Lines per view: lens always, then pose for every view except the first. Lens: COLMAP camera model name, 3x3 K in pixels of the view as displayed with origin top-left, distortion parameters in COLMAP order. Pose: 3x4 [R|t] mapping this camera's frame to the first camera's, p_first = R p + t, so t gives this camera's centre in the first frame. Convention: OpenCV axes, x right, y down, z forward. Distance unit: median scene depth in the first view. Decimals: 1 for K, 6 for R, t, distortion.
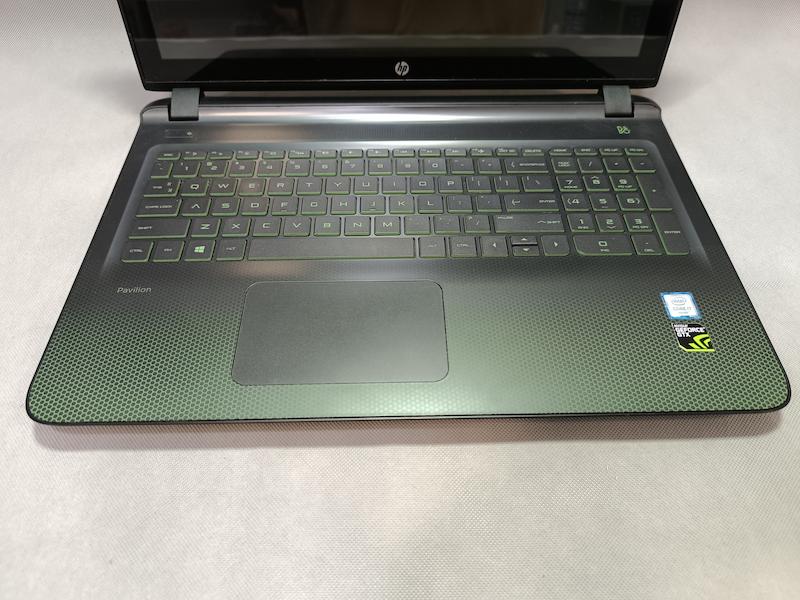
lens RADIAL K [[551.9, 0, 398.8], [0, 551.9, 310.9], [0, 0, 1]] dist [0.010212, -0.053446]
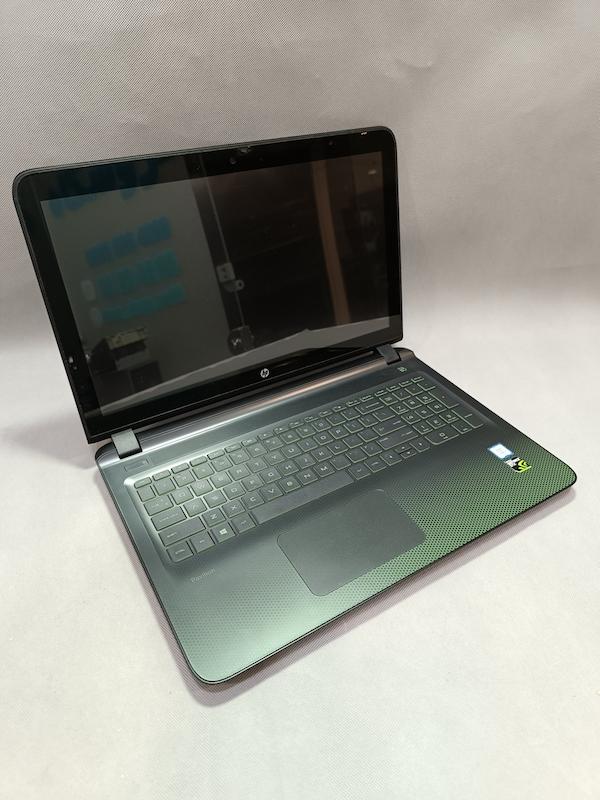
lens RADIAL K [[551.9, 0, 301.6], [0, 551.9, 375.3], [0, 0, 1]] dist [0.010212, -0.053446]
pose [[0.856459, -0.276770, 0.435748, -0.623742], [0.400675, 0.888644, -0.223093, -0.073527], [-0.325479, 0.365663, 0.871982, -0.356131]]
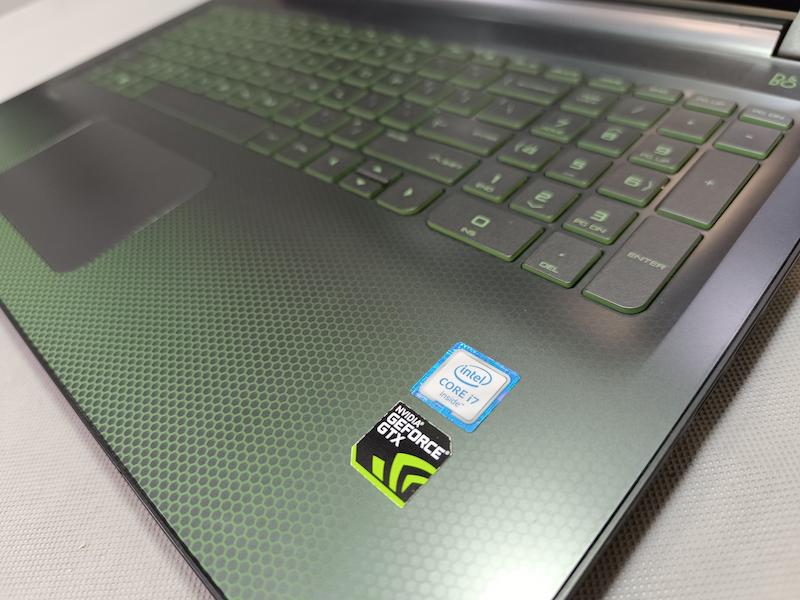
lens RADIAL K [[551.9, 0, 398.8], [0, 551.9, 310.9], [0, 0, 1]] dist [0.010212, -0.053446]
pose [[0.697068, 0.426528, -0.576342, 0.582729], [-0.453348, 0.884937, 0.106596, -0.066156], [0.555492, 0.186978, 0.810227, 0.541608]]
